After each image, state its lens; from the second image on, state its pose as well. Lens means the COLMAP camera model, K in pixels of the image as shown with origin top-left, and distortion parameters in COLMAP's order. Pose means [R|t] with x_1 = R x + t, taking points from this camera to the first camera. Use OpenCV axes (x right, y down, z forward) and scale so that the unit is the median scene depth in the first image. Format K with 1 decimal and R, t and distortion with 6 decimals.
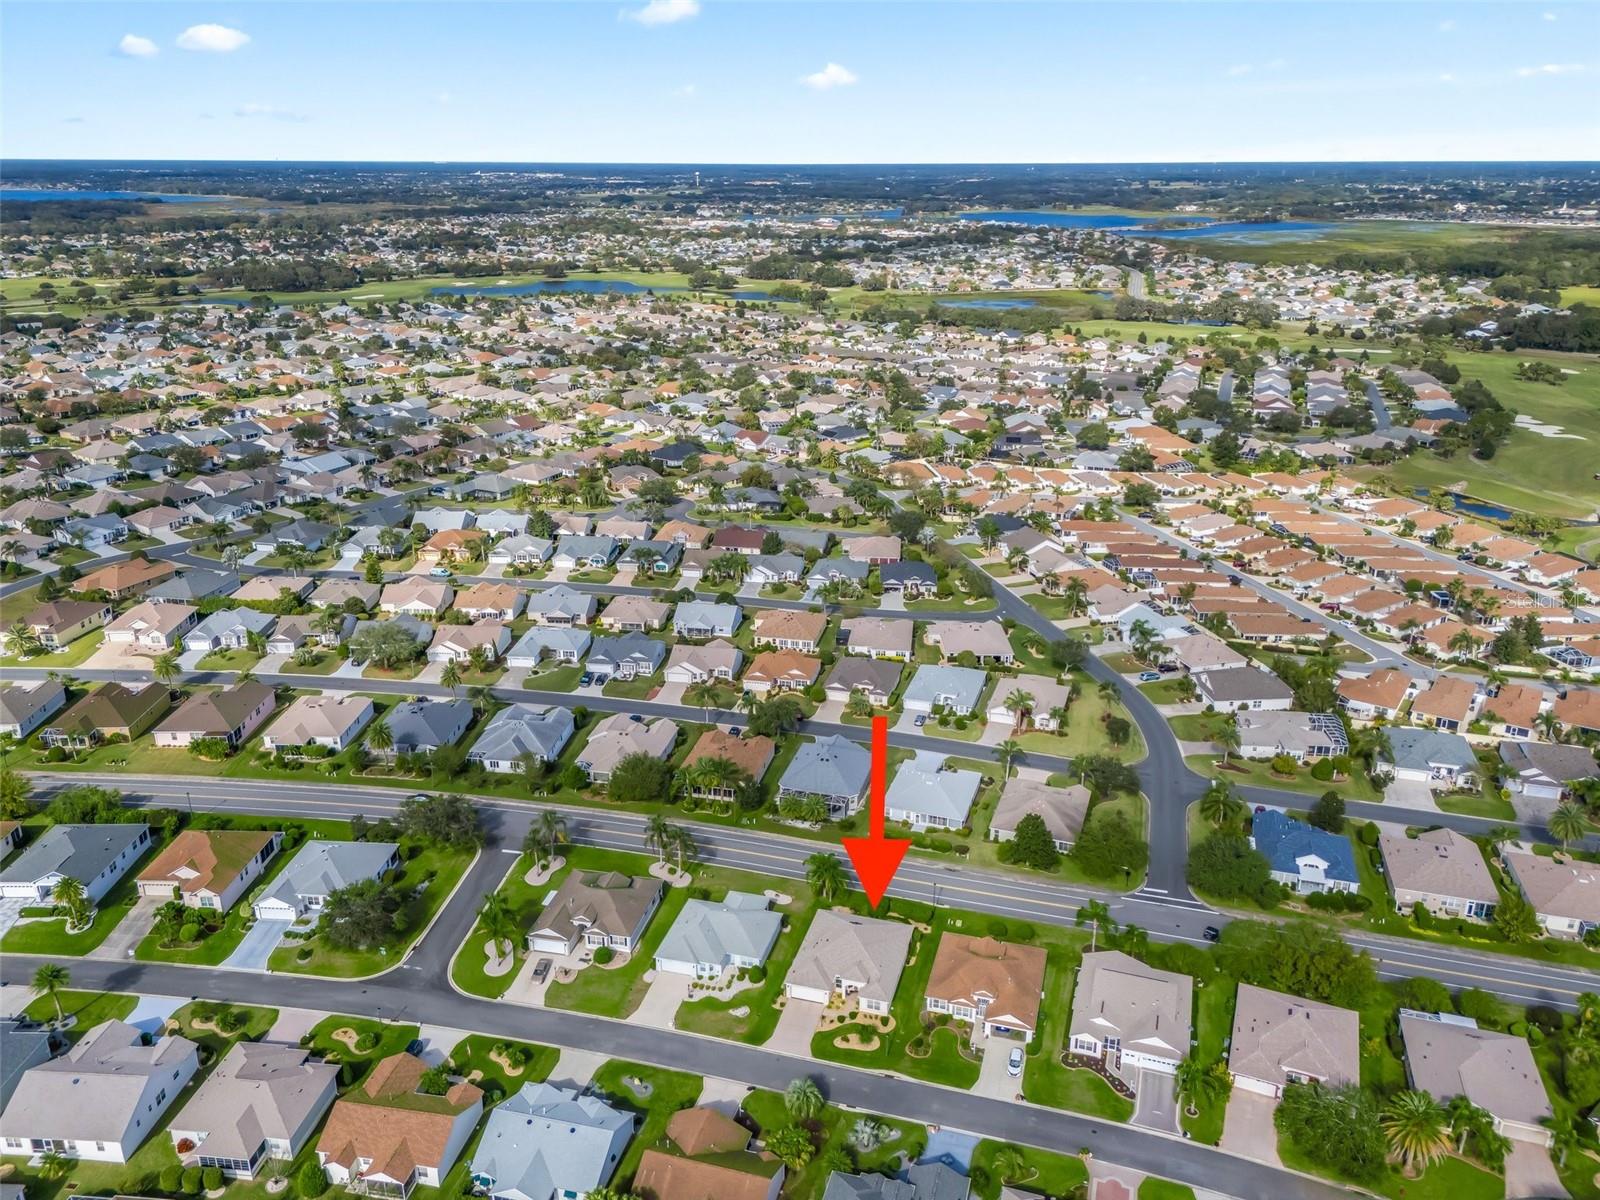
lens RADIAL K [[1173.3, 0, 804.3], [0, 1173.3, 606.9], [0, 0, 1]] dist [0.021555, -0.003840]
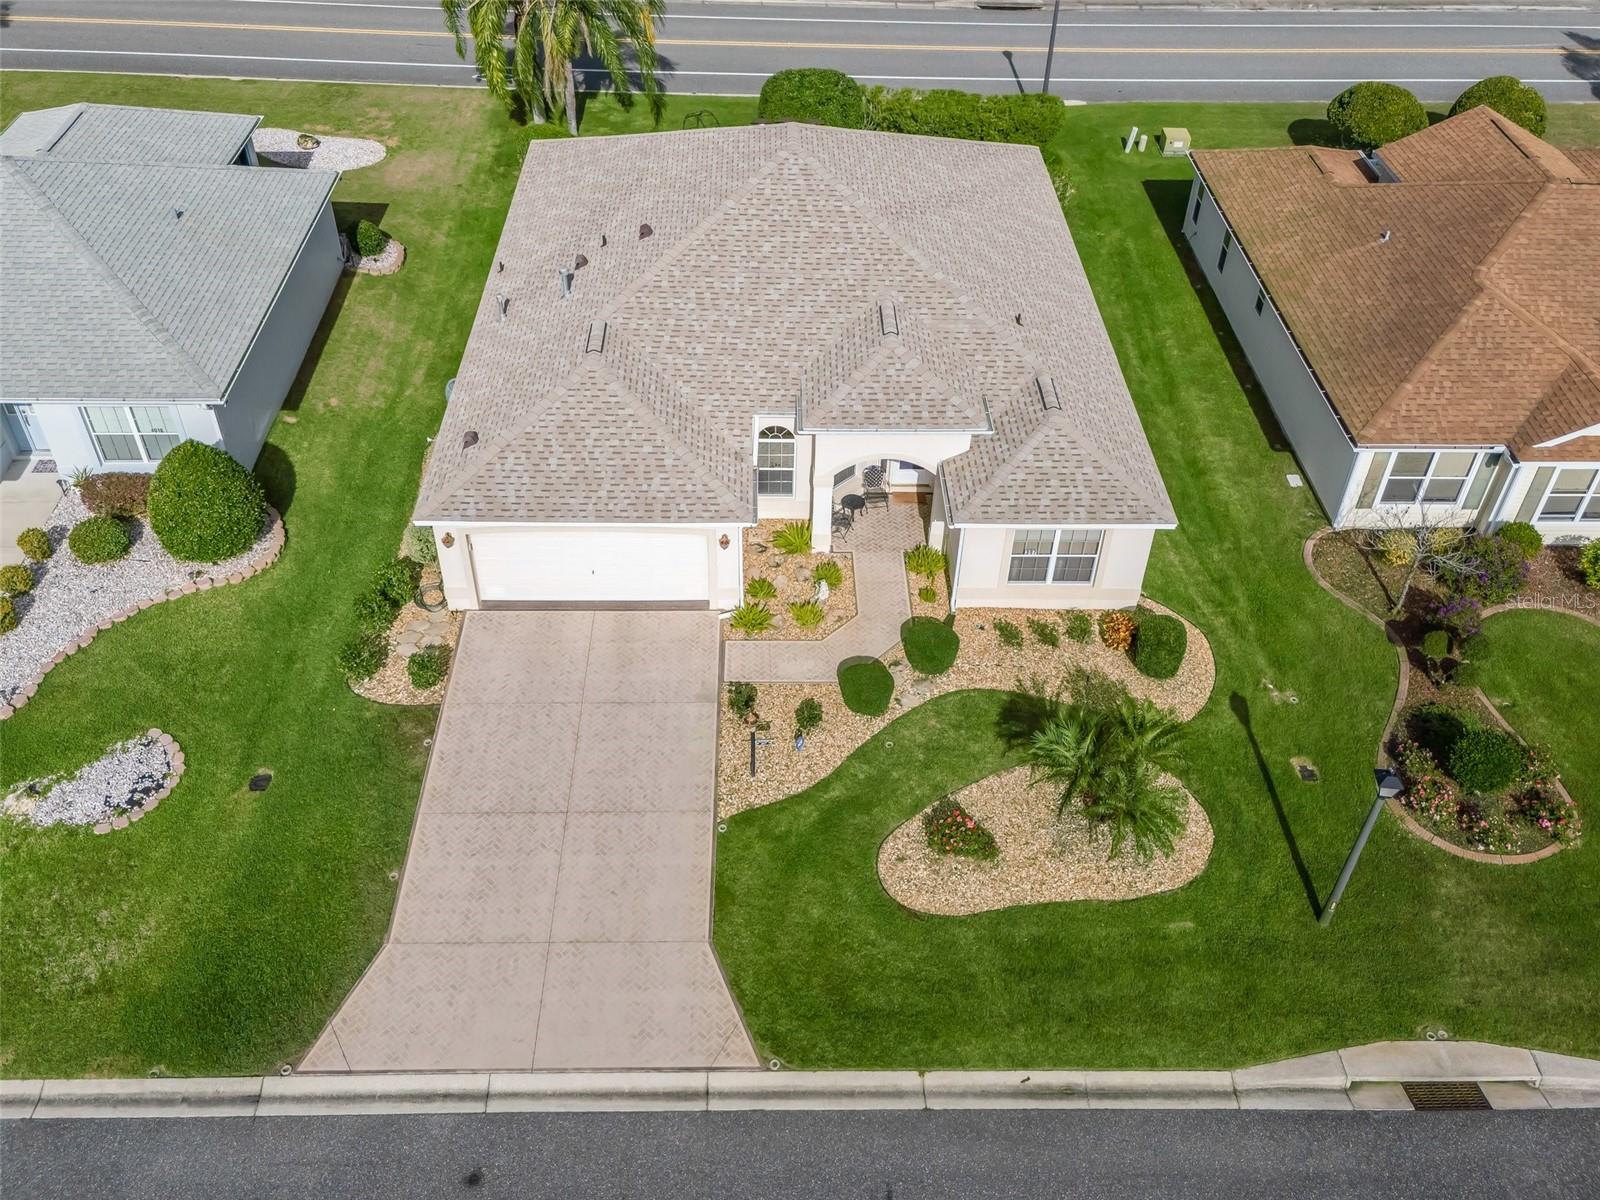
lens RADIAL K [[1335.7, 0, 799.6], [0, 1335.7, 542.2], [0, 0, 1]] dist [0.037685, -0.002124]
pose [[0.953945, -0.174801, 0.243790, -0.012610], [0.085525, 0.937433, 0.337497, 0.272152], [-0.287532, -0.301103, 0.909210, 0.841159]]
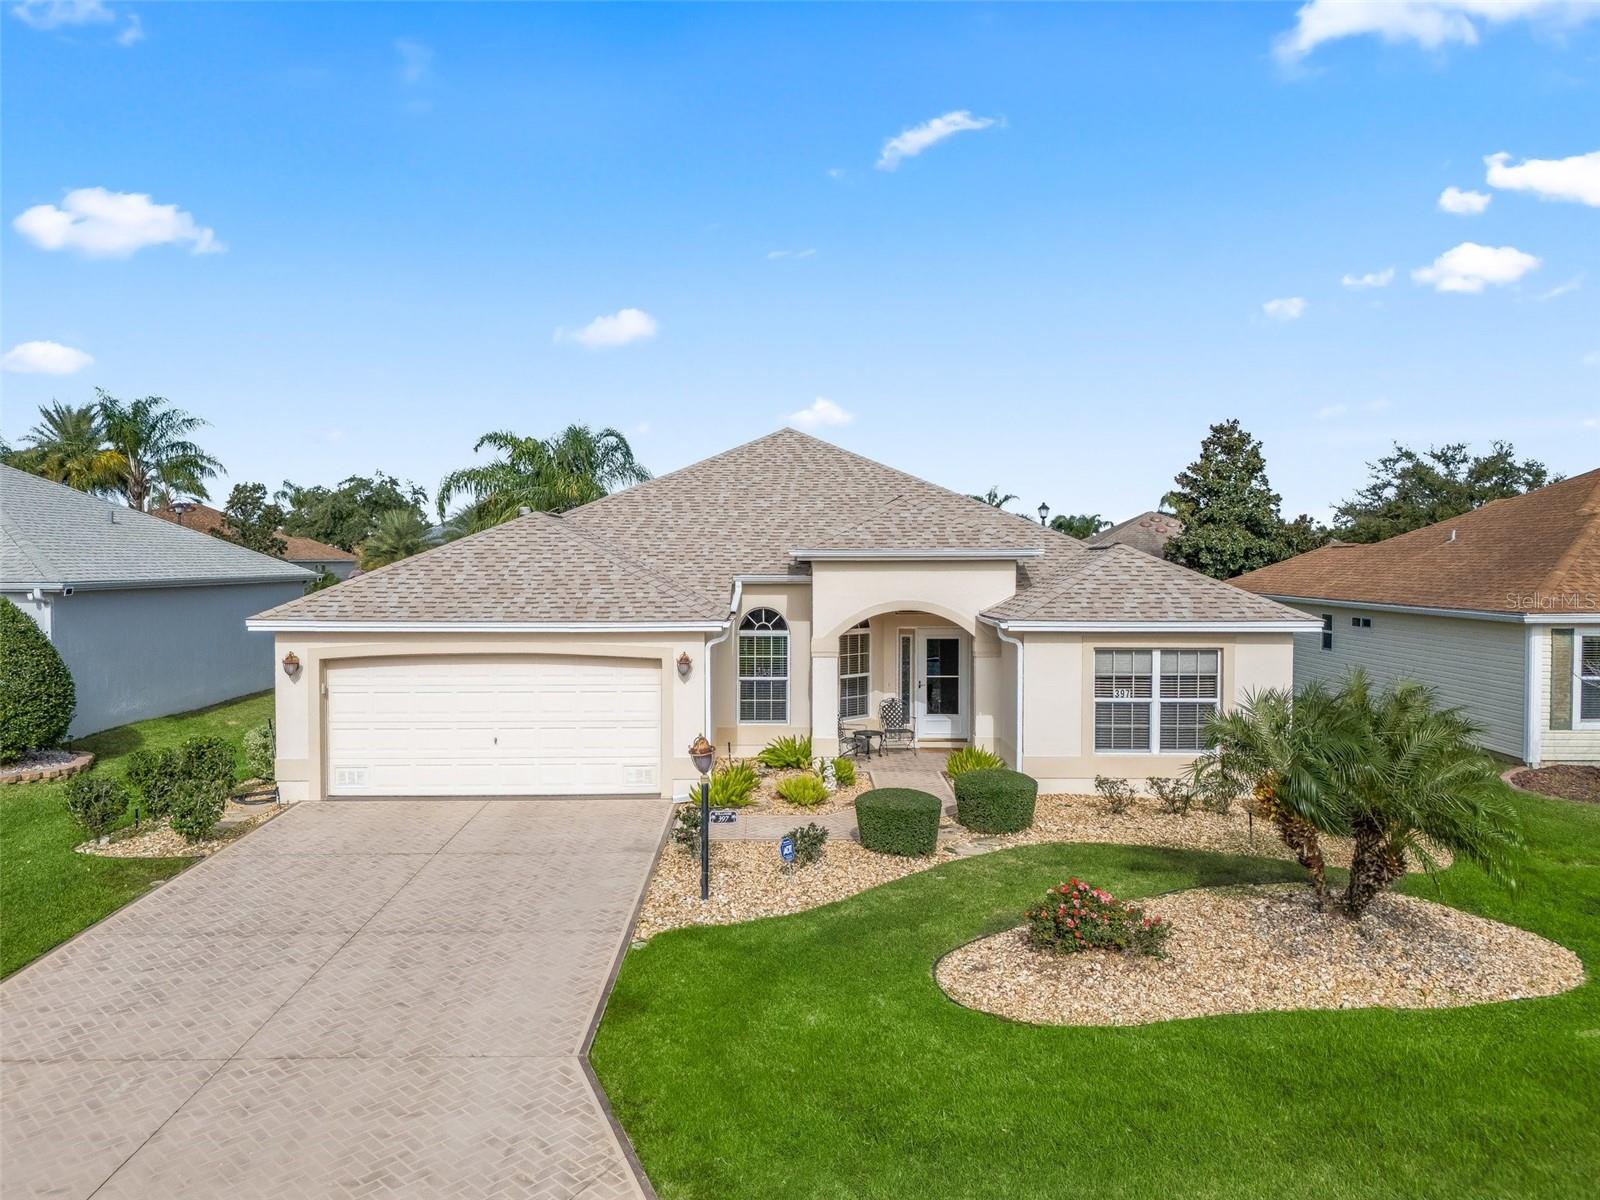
lens RADIAL K [[1173.3, 0, 804.3], [0, 1173.3, 606.9], [0, 0, 1]] dist [0.021555, -0.003840]
pose [[0.956531, -0.004358, 0.291598, -0.001302], [0.098711, 0.945707, -0.309668, 0.352686], [-0.274417, 0.324991, 0.905028, 0.895472]]
